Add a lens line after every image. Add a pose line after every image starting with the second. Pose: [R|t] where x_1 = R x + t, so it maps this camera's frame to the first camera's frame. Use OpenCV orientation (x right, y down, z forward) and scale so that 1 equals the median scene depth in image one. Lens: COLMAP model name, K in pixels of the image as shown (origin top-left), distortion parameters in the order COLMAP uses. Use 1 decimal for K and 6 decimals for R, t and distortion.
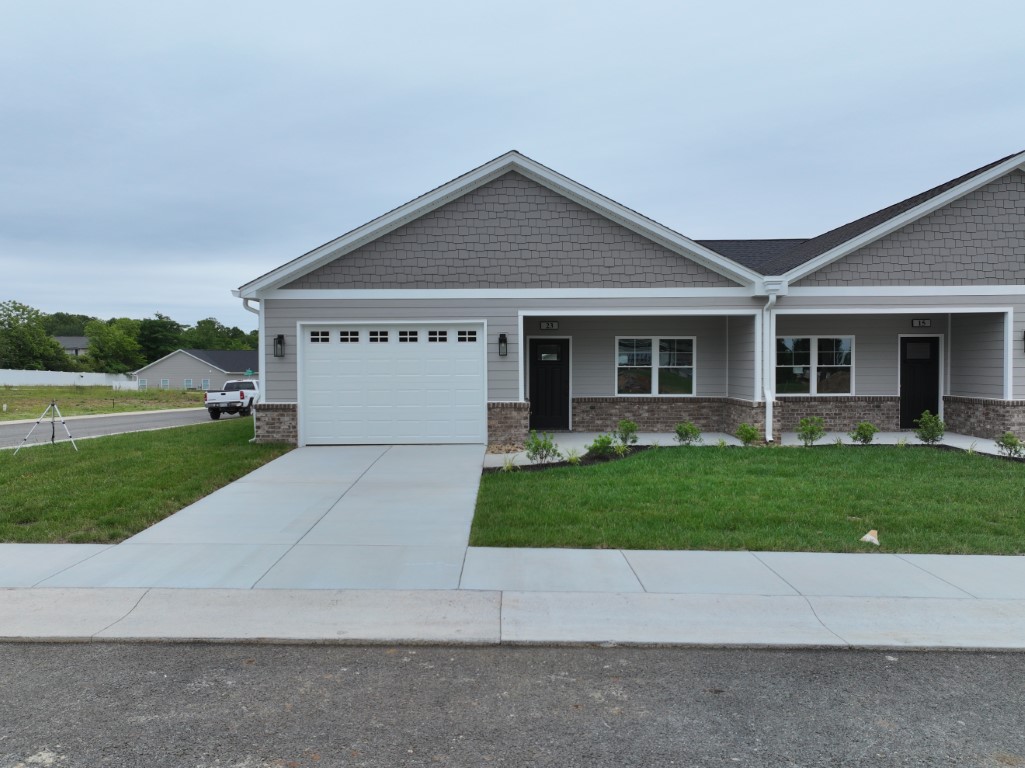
lens RADIAL K [[721.0, 0, 512.5], [0, 721.0, 384.0], [0, 0, 1]] dist [0.006289, 0.002750]
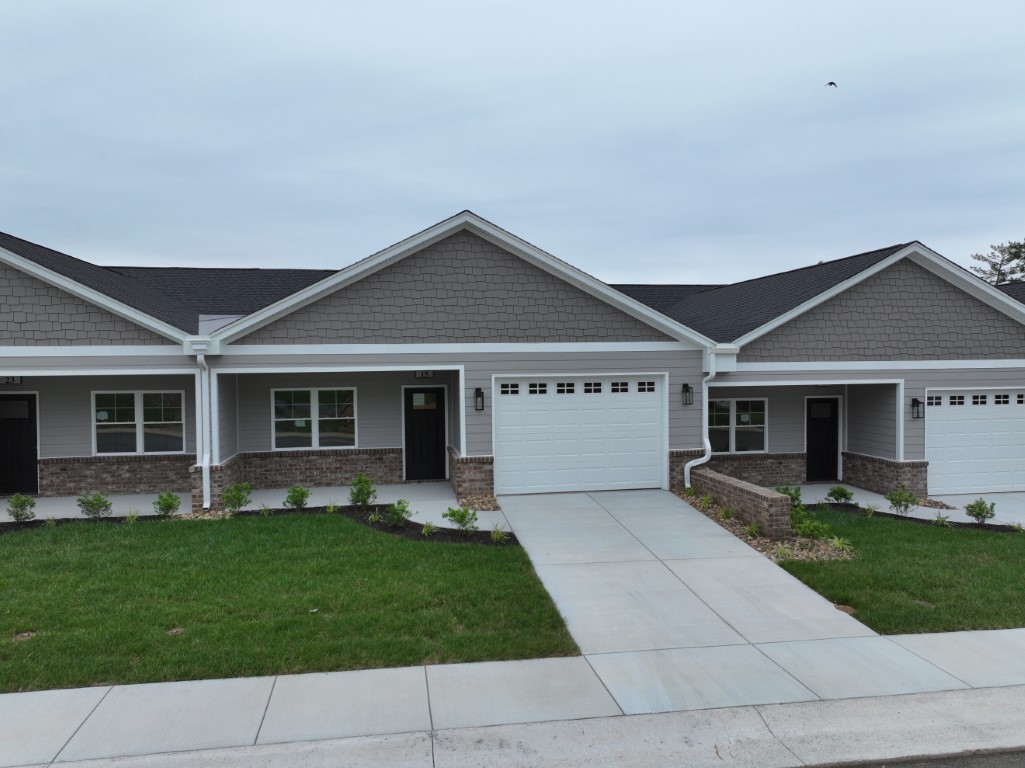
lens RADIAL K [[721.0, 0, 512.5], [0, 721.0, 384.0], [0, 0, 1]] dist [0.006289, 0.002750]
pose [[0.984570, -0.009931, 0.174707, 0.582823], [0.010089, 0.999949, -0.000013, -0.079116], [-0.174698, 0.001775, 0.984620, -0.004353]]
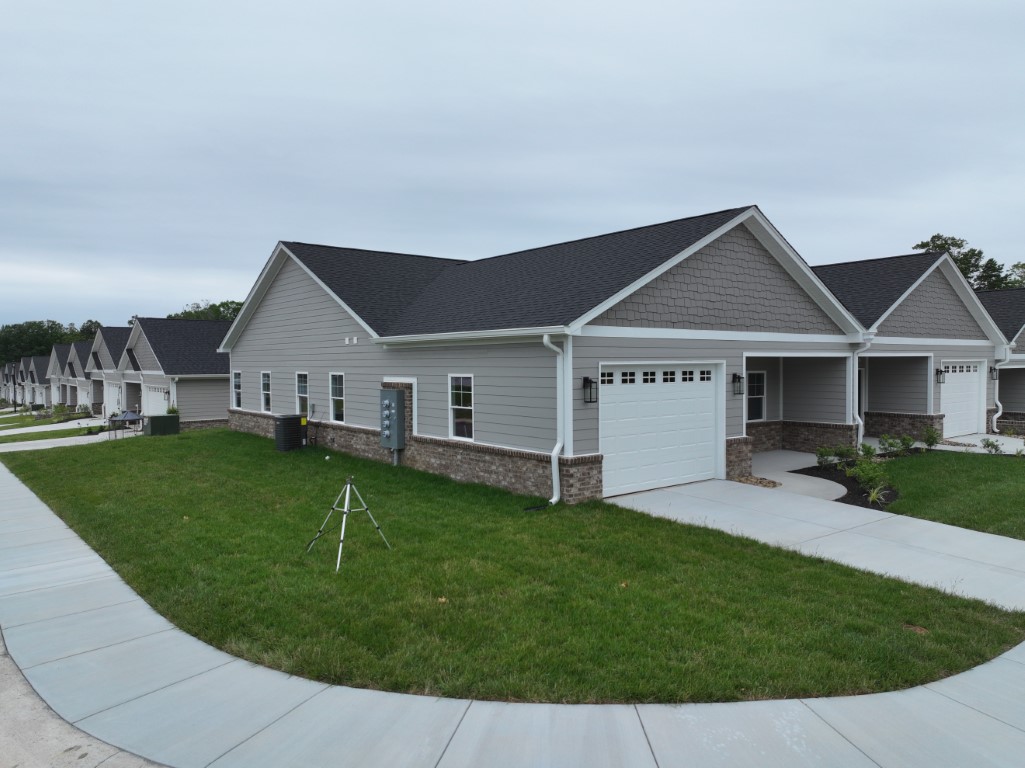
lens RADIAL K [[721.0, 0, 512.5], [0, 721.0, 384.0], [0, 0, 1]] dist [0.006289, 0.002750]
pose [[0.780798, -0.017771, 0.624531, -0.935785], [0.016996, 0.999830, 0.007202, -0.067543], [-0.624552, 0.004991, 0.780967, 0.372655]]
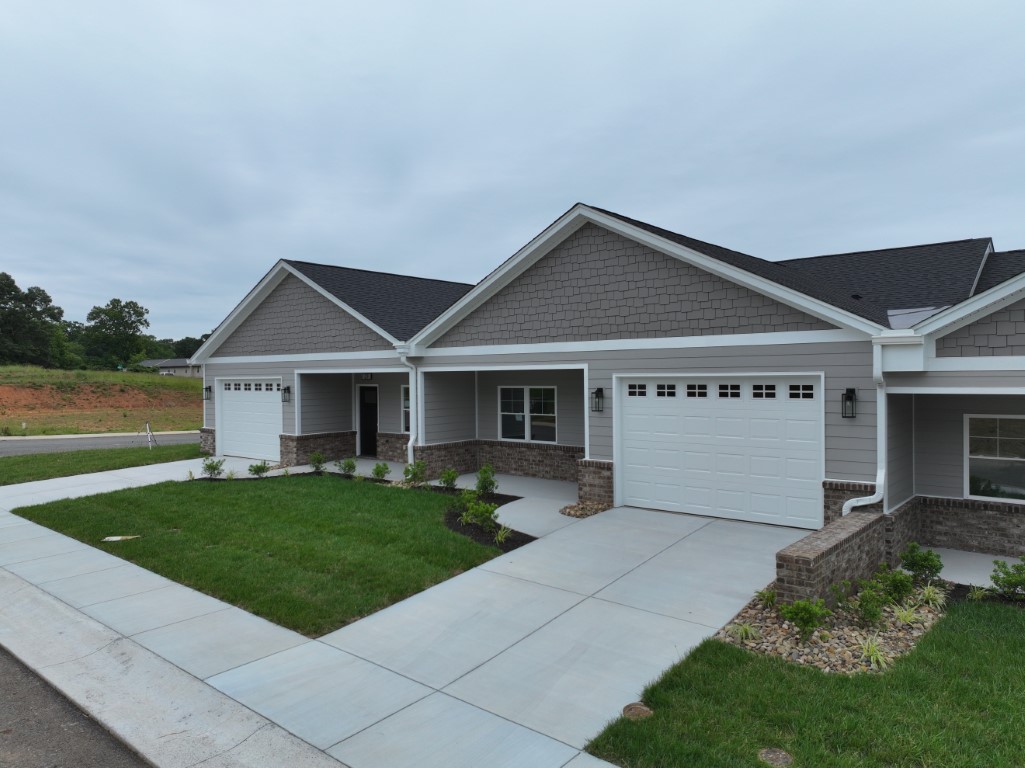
lens RADIAL K [[721.0, 0, 512.5], [0, 721.0, 384.0], [0, 0, 1]] dist [0.006289, 0.002750]
pose [[0.765922, 0.007212, -0.642893, 1.238101], [-0.013470, 0.999898, -0.004831, -0.073181], [0.642793, 0.012360, 0.765940, 0.195839]]
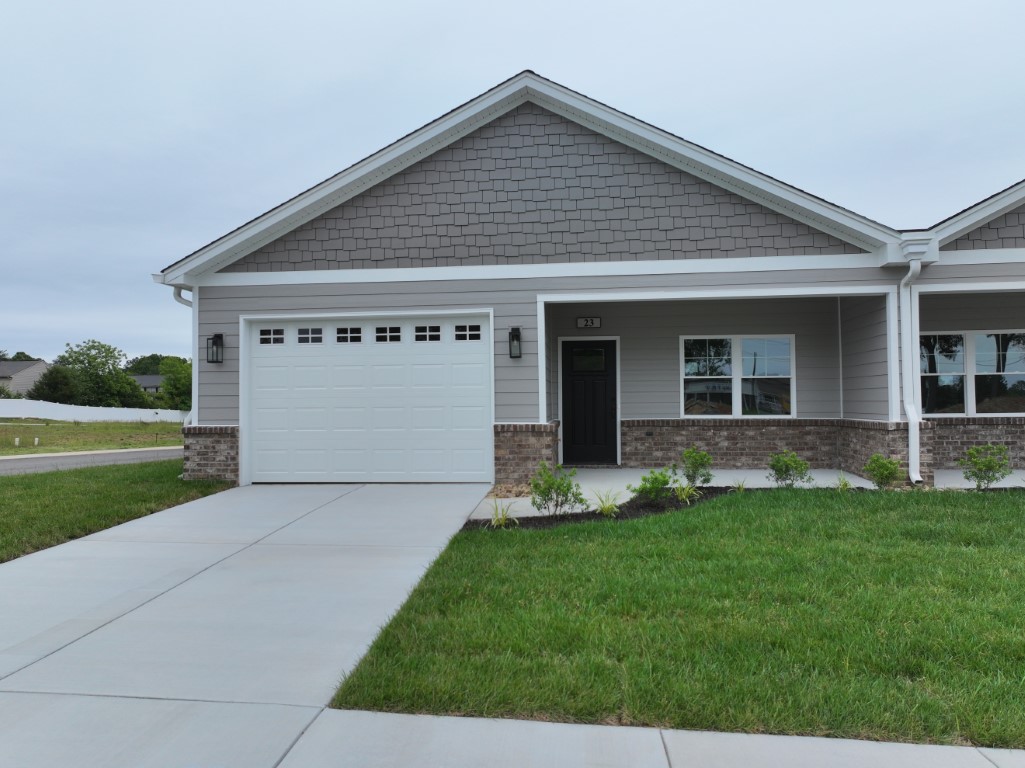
lens RADIAL K [[721.0, 0, 512.5], [0, 721.0, 384.0], [0, 0, 1]] dist [0.006289, 0.002750]
pose [[0.994301, -0.008169, -0.106299, 0.058685], [0.002524, 0.998584, -0.053132, 0.023819], [0.106582, 0.052561, 0.992914, 0.295510]]
